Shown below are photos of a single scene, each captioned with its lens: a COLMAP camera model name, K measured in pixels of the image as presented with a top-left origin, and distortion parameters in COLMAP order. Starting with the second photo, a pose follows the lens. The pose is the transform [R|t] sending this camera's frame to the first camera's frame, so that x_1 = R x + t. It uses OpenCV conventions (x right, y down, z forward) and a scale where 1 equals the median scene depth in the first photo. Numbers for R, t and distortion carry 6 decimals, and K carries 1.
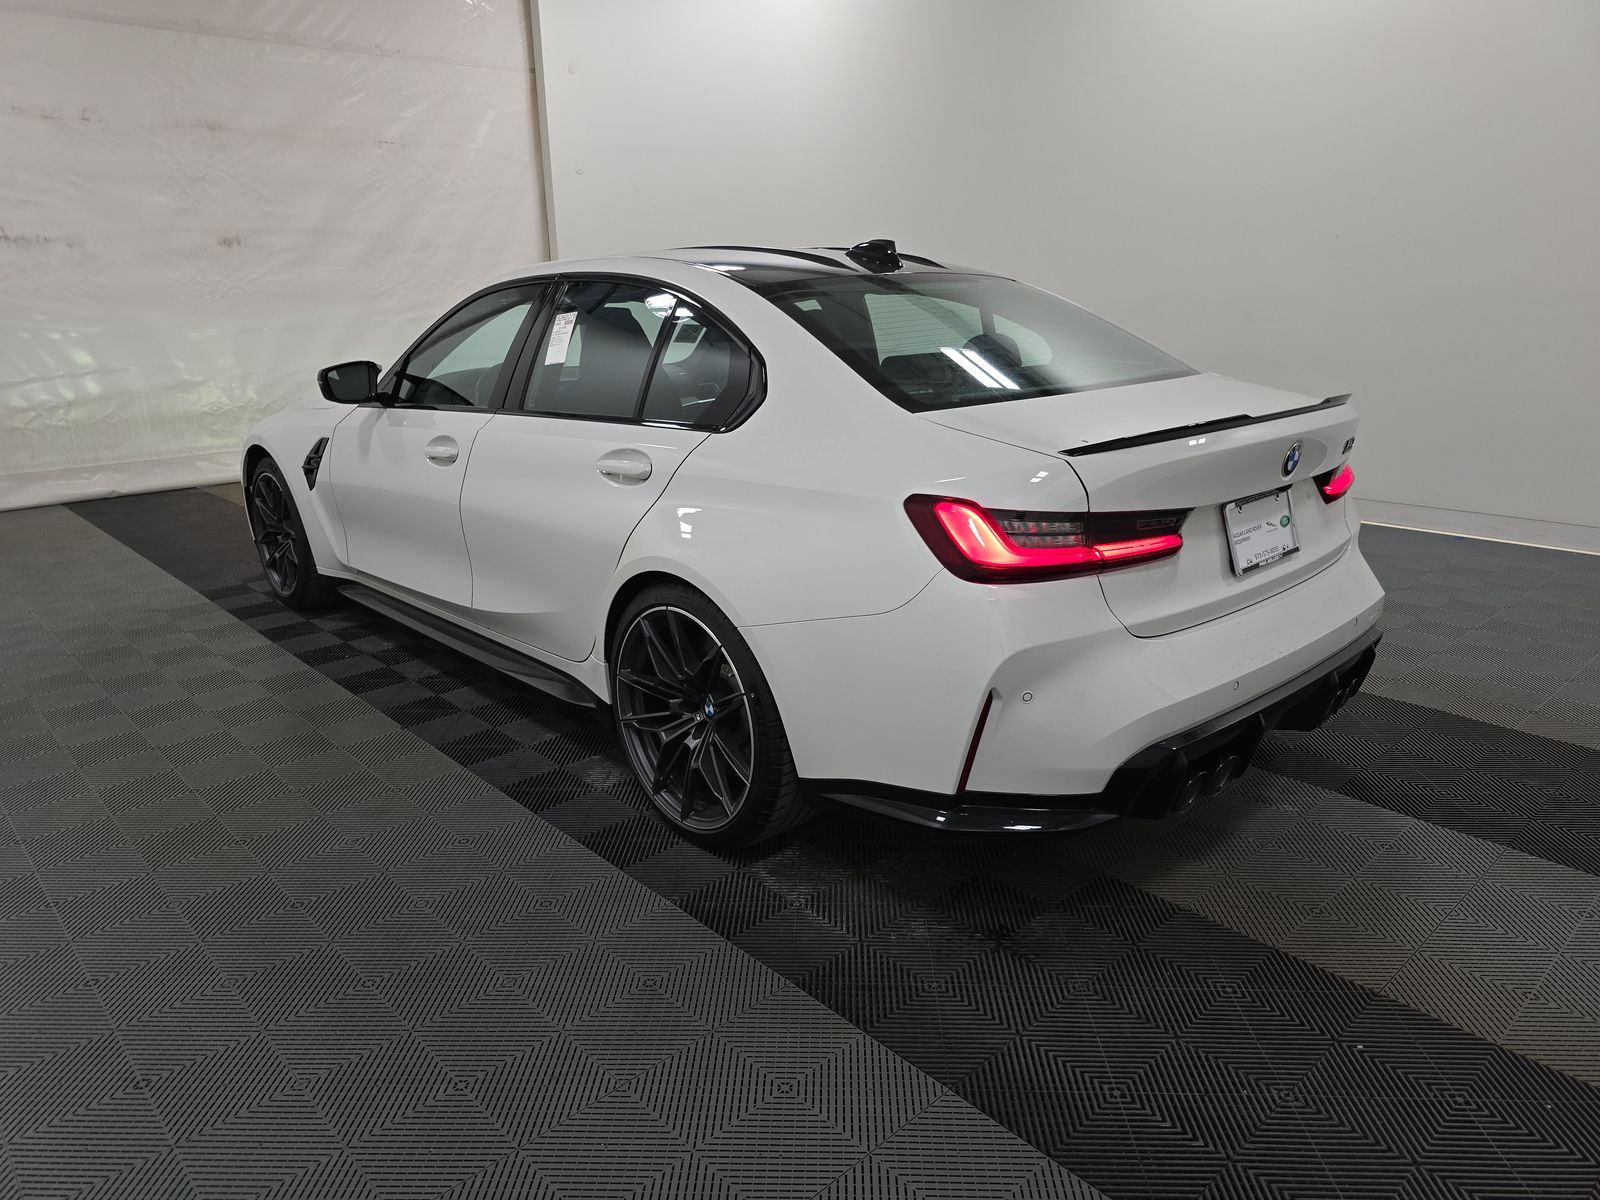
lens RADIAL K [[1053.8, 0, 800.0], [0, 1053.8, 600.0], [0, 0, 1]] dist [0.007697, -0.018734]
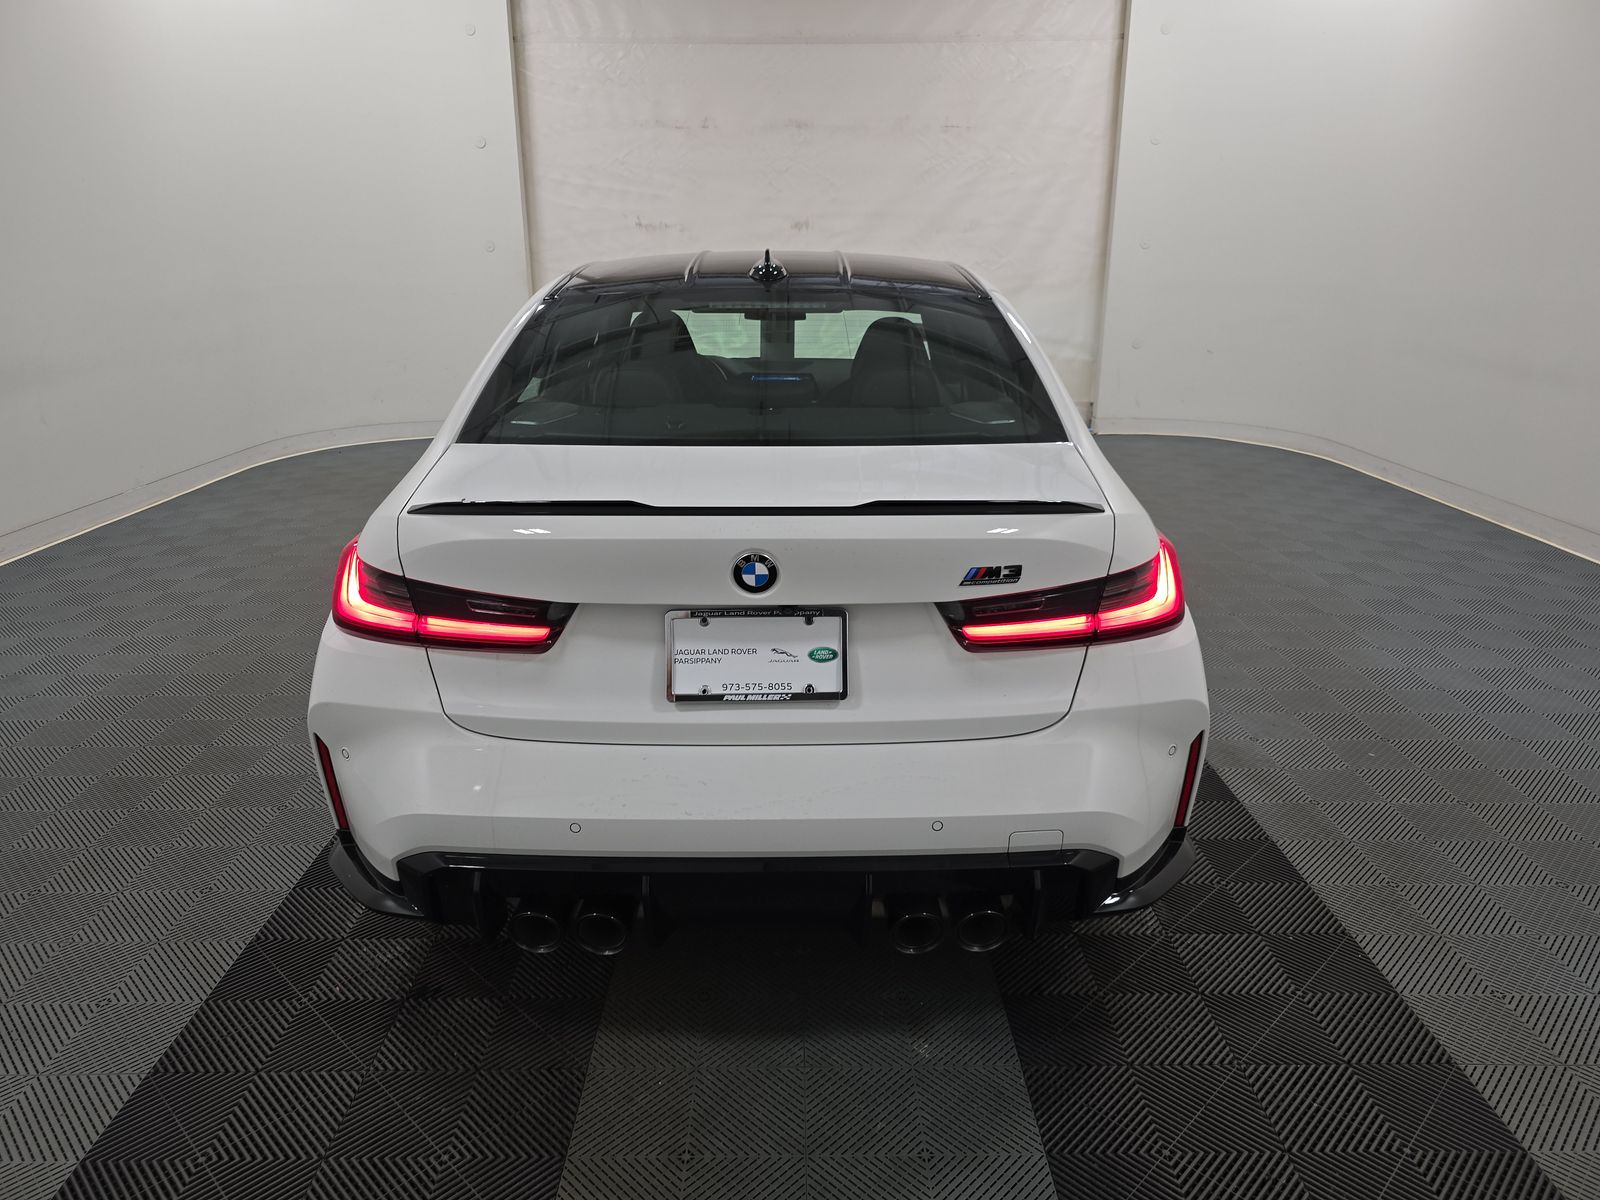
lens RADIAL K [[1083.0, 0, 800.3], [0, 1083.0, 582.1], [0, 0, 1]] dist [0.002408, -0.000823]
pose [[0.737335, 0.202894, -0.644337, 0.911698], [-0.196433, 0.977010, 0.082864, -0.180999], [0.646336, 0.065470, 0.760239, 0.403033]]
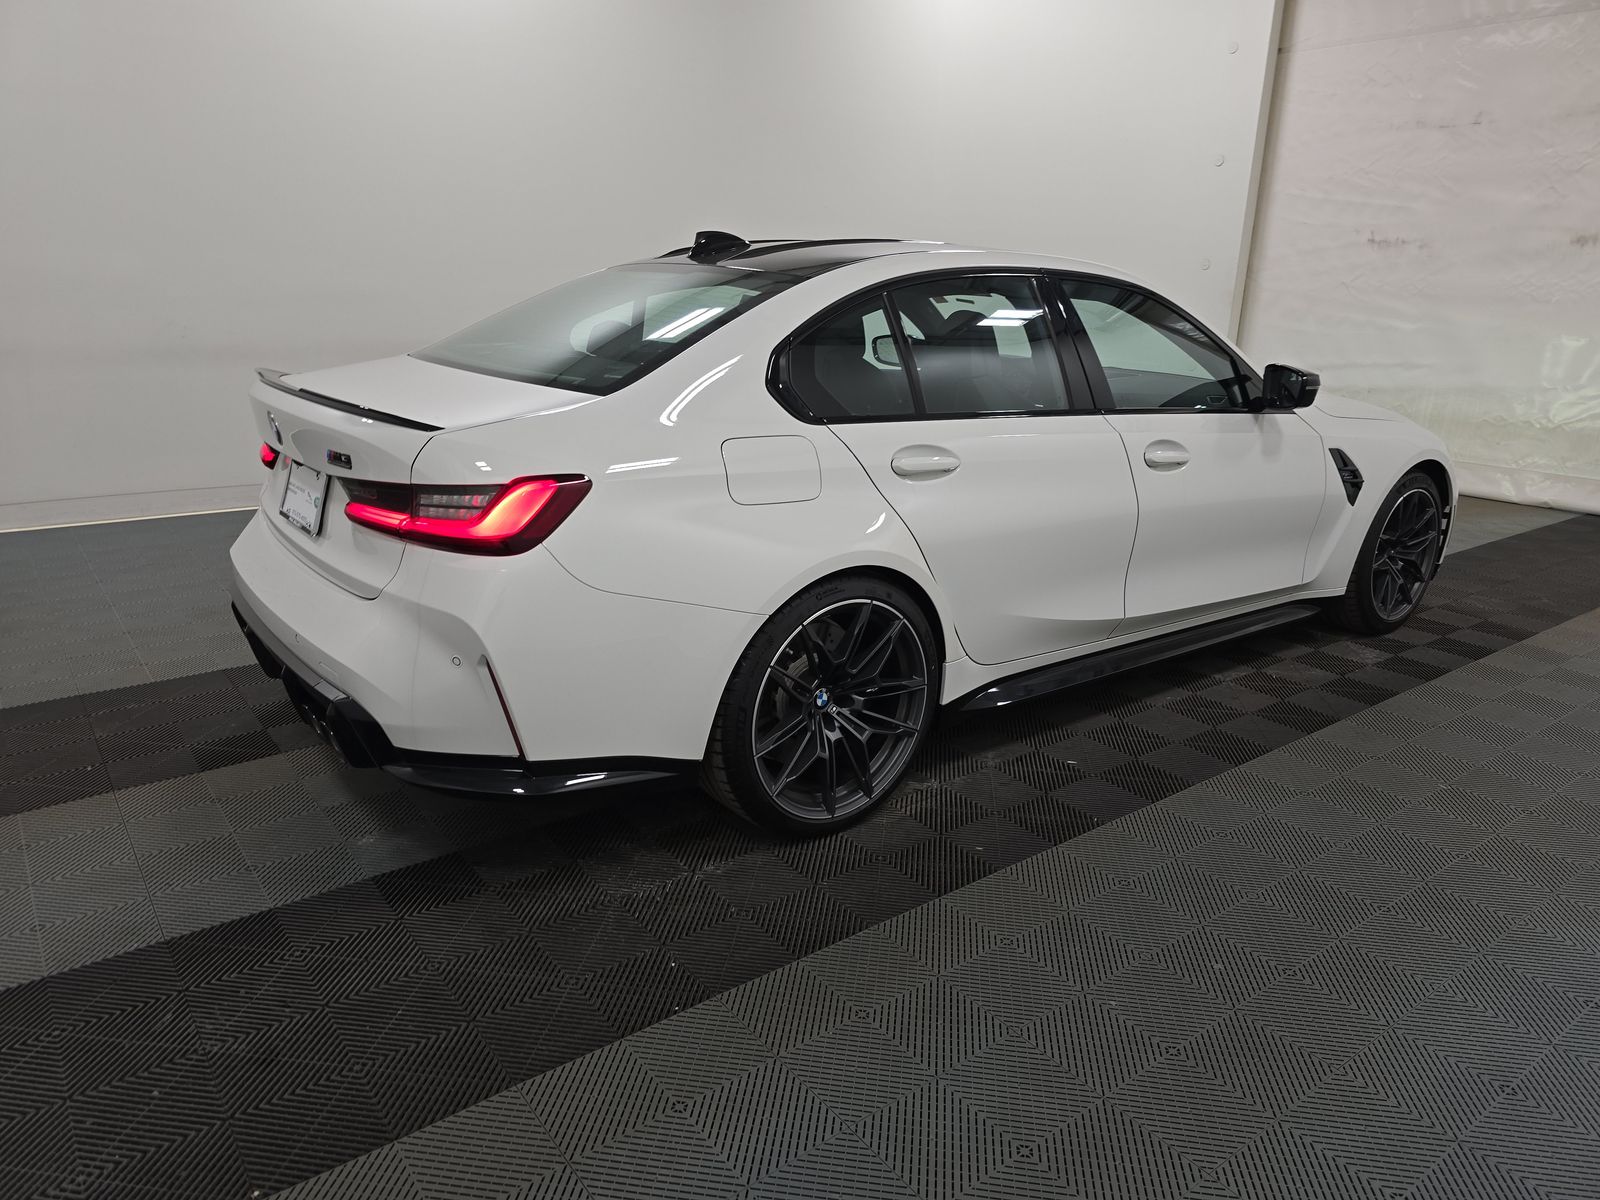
lens RADIAL K [[1053.8, 0, 800.0], [0, 1053.8, 600.0], [0, 0, 1]] dist [0.007697, -0.018734]
pose [[-0.103050, 0.292720, -0.950629, 1.399457], [-0.299041, 0.902386, 0.310281, -0.445323], [0.948660, 0.316251, -0.005456, 1.479268]]
